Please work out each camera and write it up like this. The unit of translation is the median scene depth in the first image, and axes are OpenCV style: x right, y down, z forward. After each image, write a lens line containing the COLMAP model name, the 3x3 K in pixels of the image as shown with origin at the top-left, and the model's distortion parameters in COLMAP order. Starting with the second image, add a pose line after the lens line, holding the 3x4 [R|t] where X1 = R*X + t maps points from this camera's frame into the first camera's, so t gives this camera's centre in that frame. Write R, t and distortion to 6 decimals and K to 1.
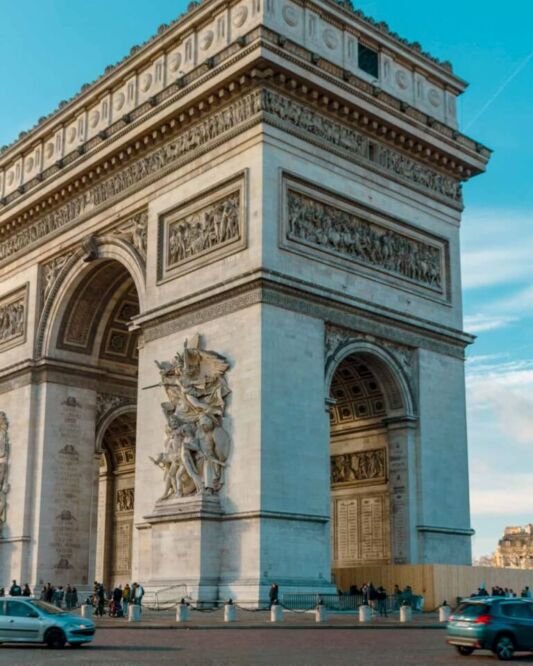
lens RADIAL K [[943.7, 0, 258.4], [0, 943.7, 407.4], [0, 0, 1]] dist [-0.010037, 0.003628]
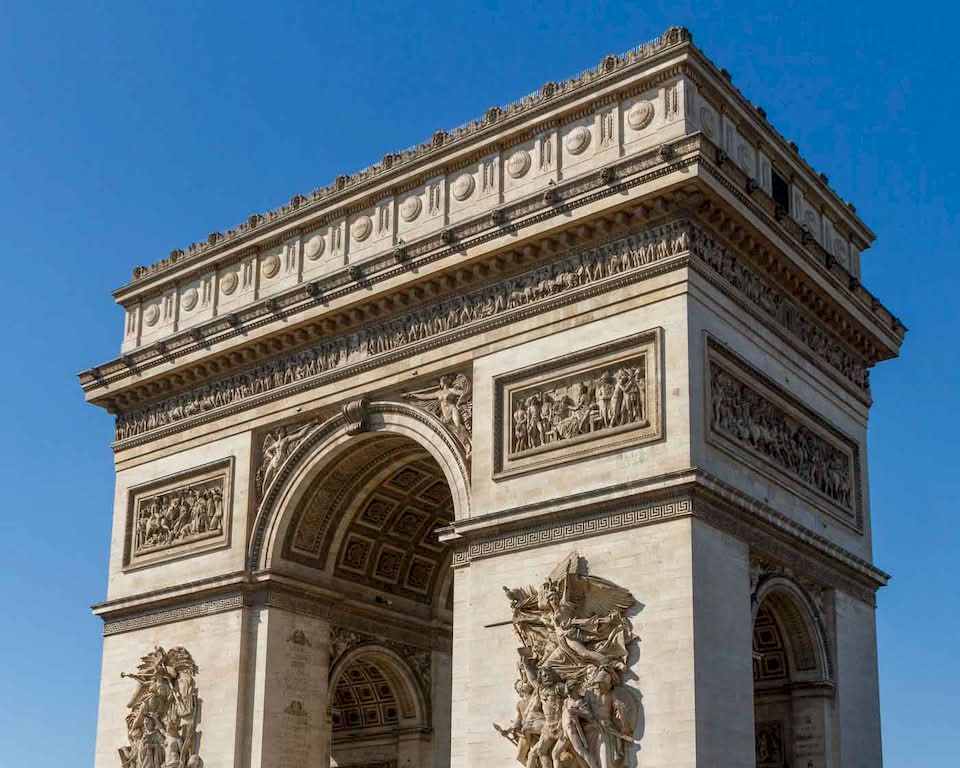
lens RADIAL K [[1360.3, 0, 530.4], [0, 1360.3, 630.6], [0, 0, 1]] dist [-0.010037, 0.003628]
pose [[0.977963, 0.047577, 0.203286, -0.278853], [-0.044091, 0.998793, -0.021649, 0.003399], [-0.204070, 0.012209, 0.978880, 0.008688]]
